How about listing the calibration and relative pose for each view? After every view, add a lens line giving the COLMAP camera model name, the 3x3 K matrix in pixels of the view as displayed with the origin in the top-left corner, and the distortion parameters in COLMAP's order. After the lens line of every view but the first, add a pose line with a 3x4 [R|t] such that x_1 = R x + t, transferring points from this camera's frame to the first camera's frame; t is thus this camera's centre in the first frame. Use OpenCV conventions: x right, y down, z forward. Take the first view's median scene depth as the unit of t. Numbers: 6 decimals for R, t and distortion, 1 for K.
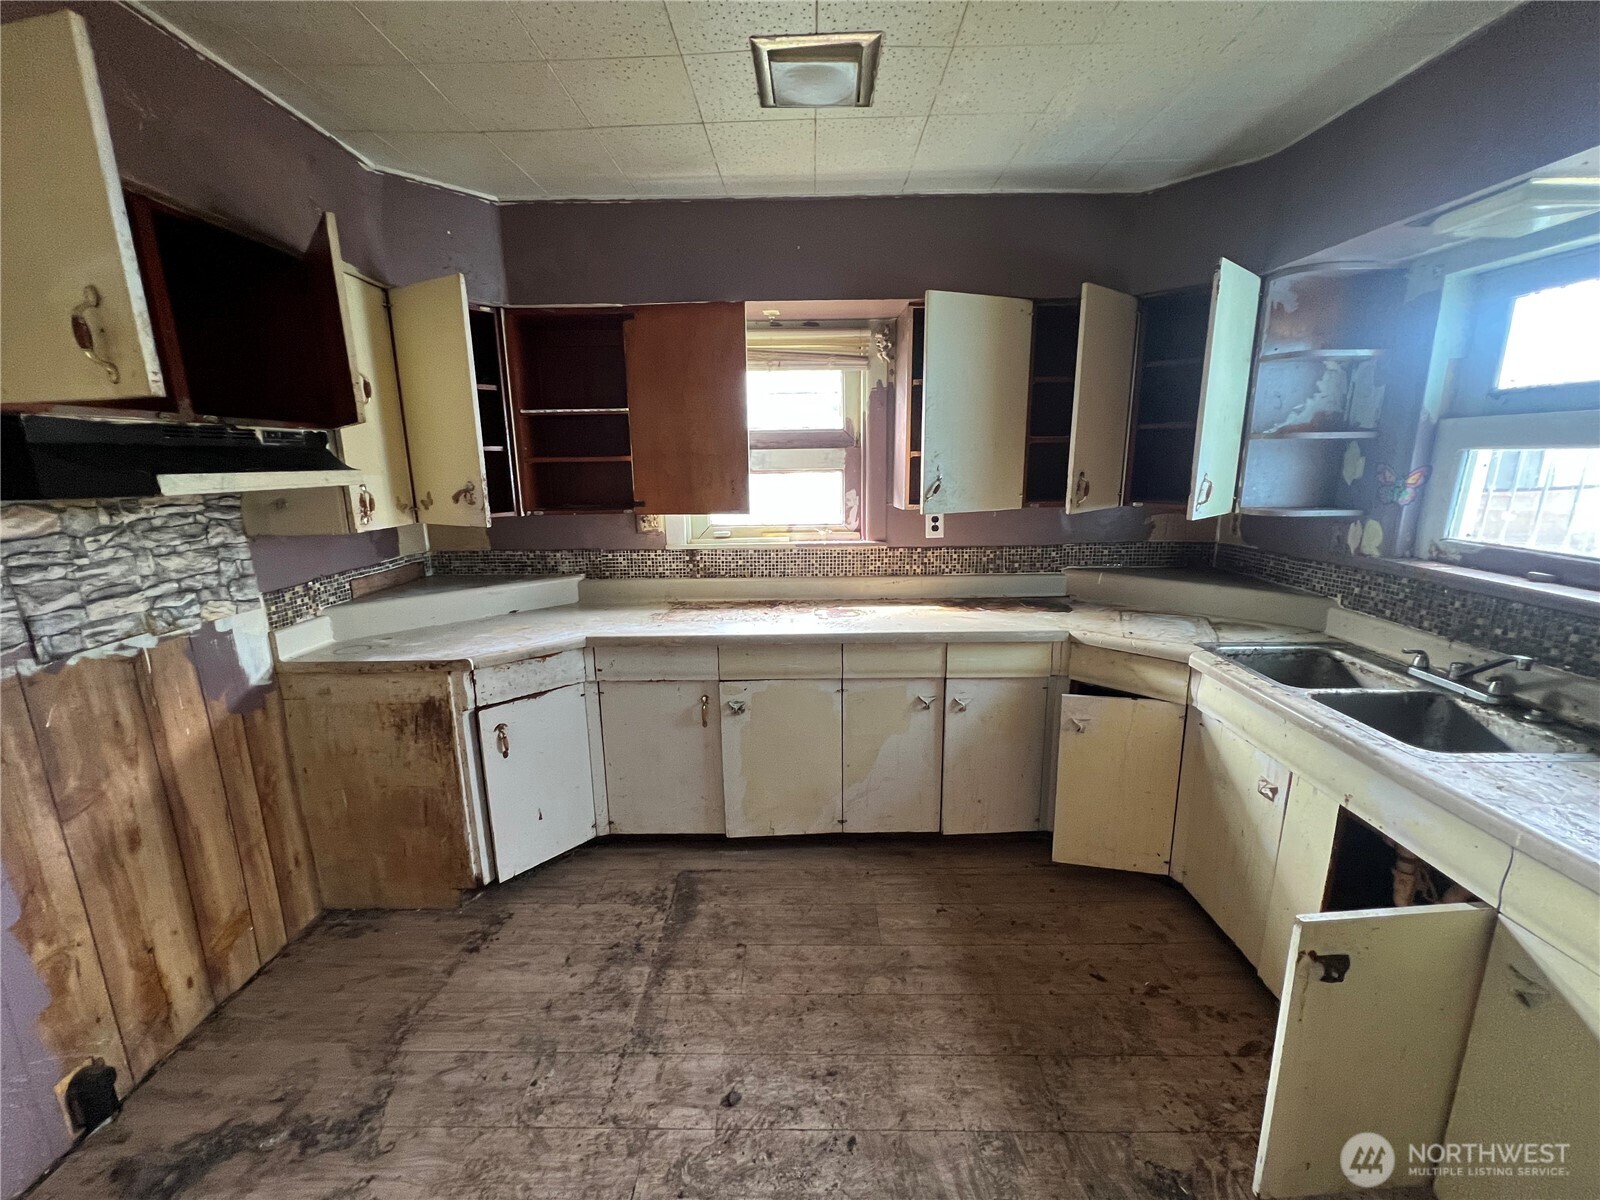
lens RADIAL K [[639.3, 0, 795.6], [0, 639.3, 596.1], [0, 0, 1]] dist [-0.001265, -0.000211]
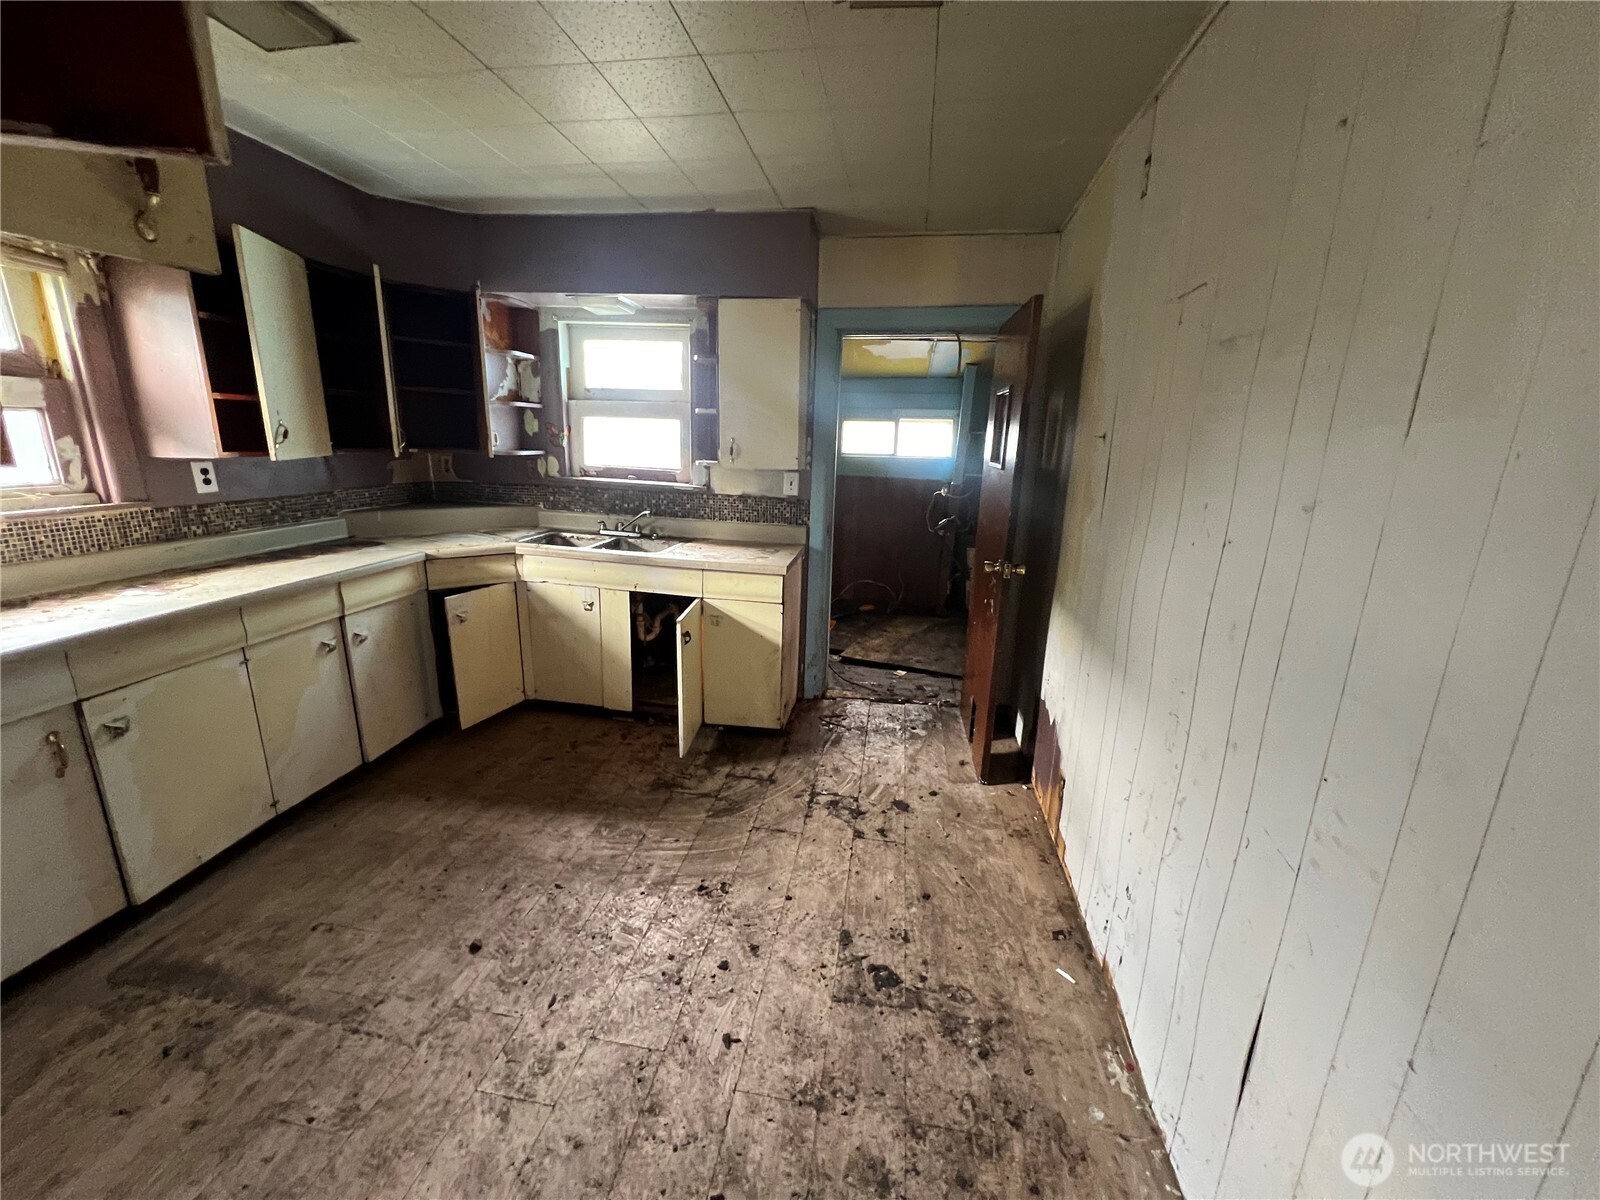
lens RADIAL K [[637.4, 0, 795.5], [0, 637.4, 596.7], [0, 0, 1]] dist [-0.000646, -0.000413]
pose [[0.150222, -0.226333, 0.962396, -0.659780], [0.173938, 0.964309, 0.199633, 0.016910], [-0.973231, 0.137408, 0.184229, 0.073286]]
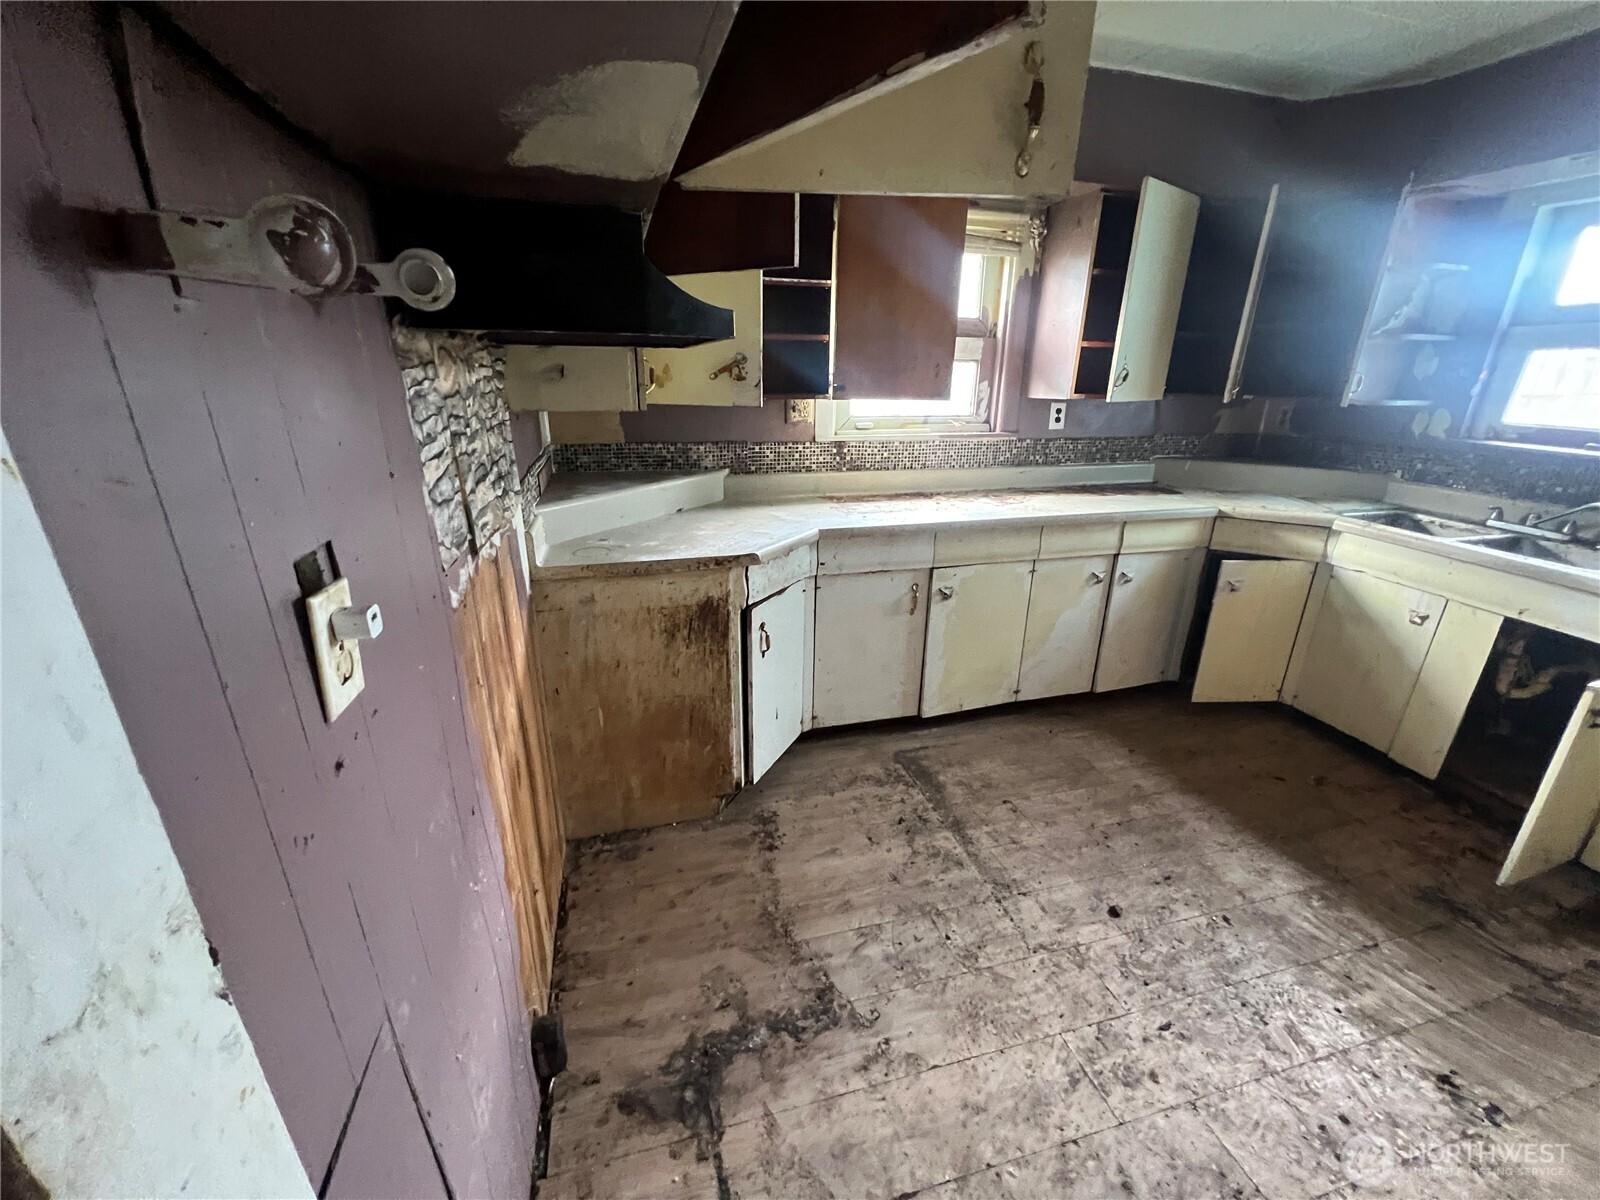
lens RADIAL K [[639.3, 0, 795.6], [0, 639.3, 596.1], [0, 0, 1]] dist [-0.001265, -0.000211]
pose [[0.961873, -0.067511, 0.265033, -0.605264], [0.032632, 0.990462, 0.133870, 0.033244], [-0.271543, -0.120117, 0.954901, 0.081466]]
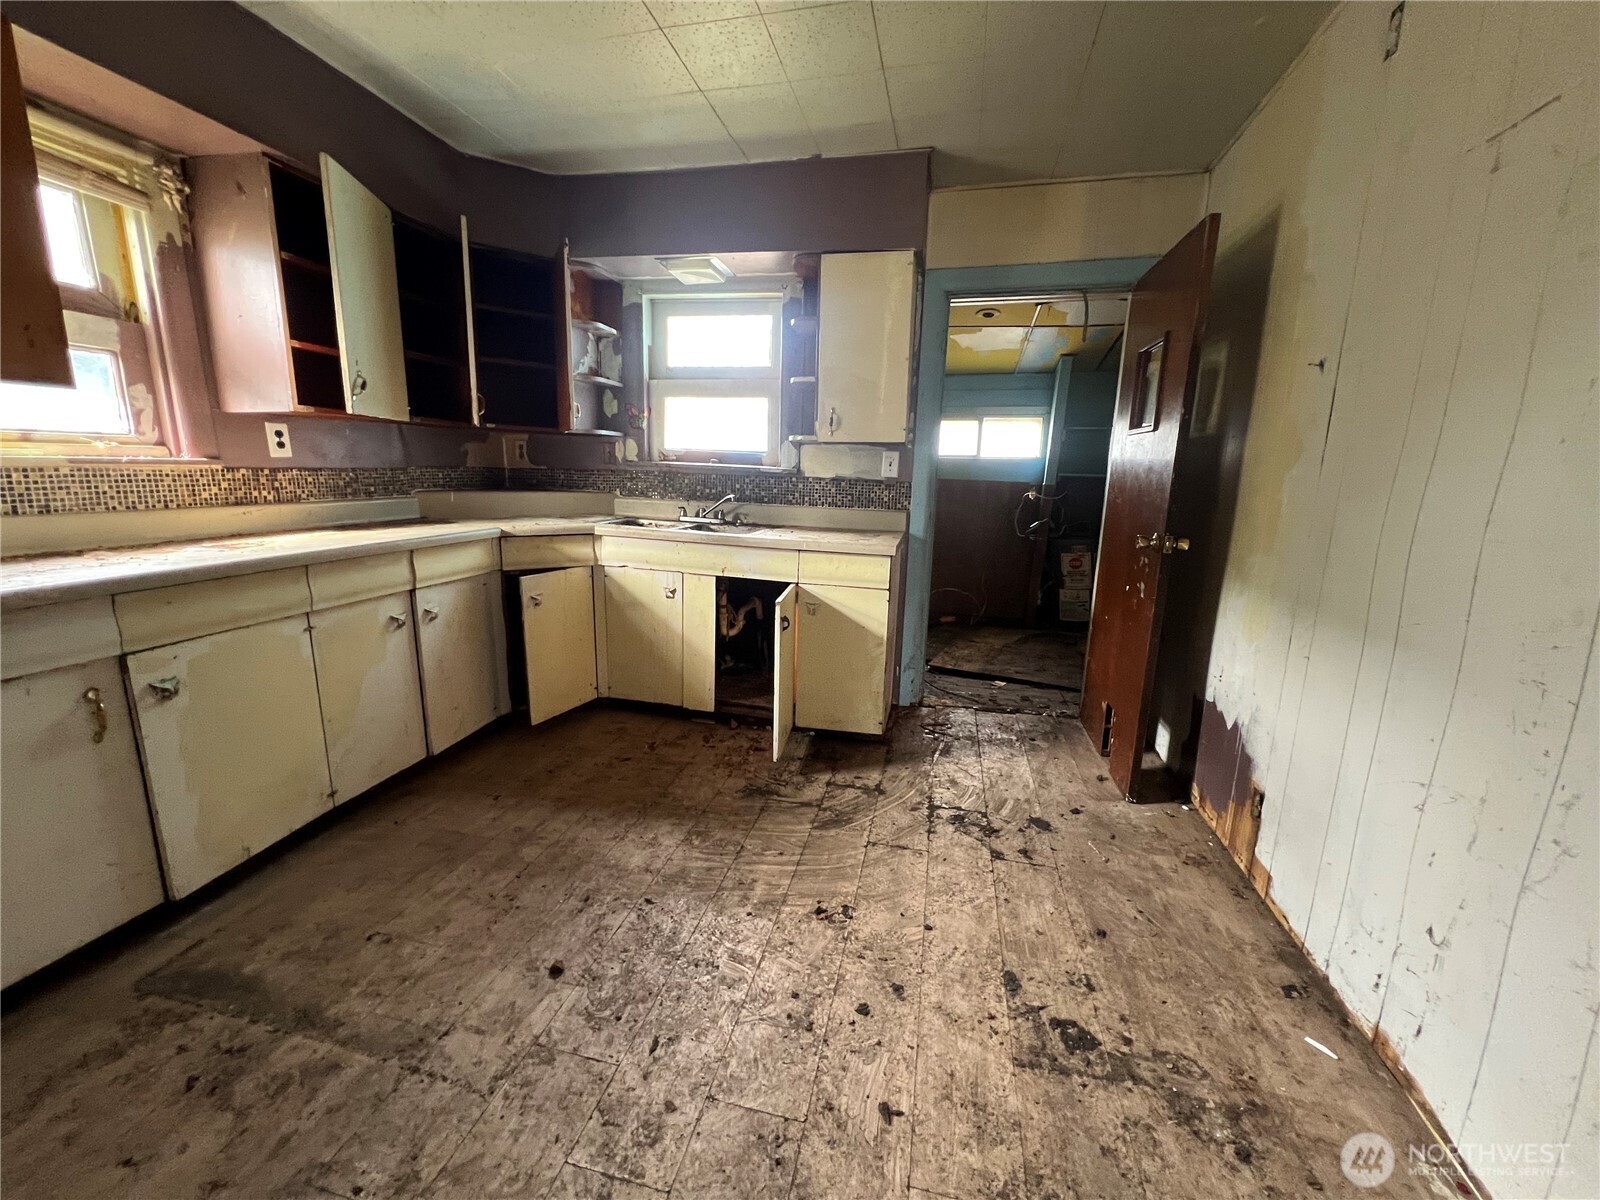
lens RADIAL K [[639.3, 0, 795.6], [0, 639.3, 596.1], [0, 0, 1]] dist [-0.001265, -0.000211]
pose [[0.217989, -0.174815, 0.960167, -0.562405], [0.174957, 0.974889, 0.137774, 0.106155], [-0.960141, 0.137955, 0.243100, 0.219605]]
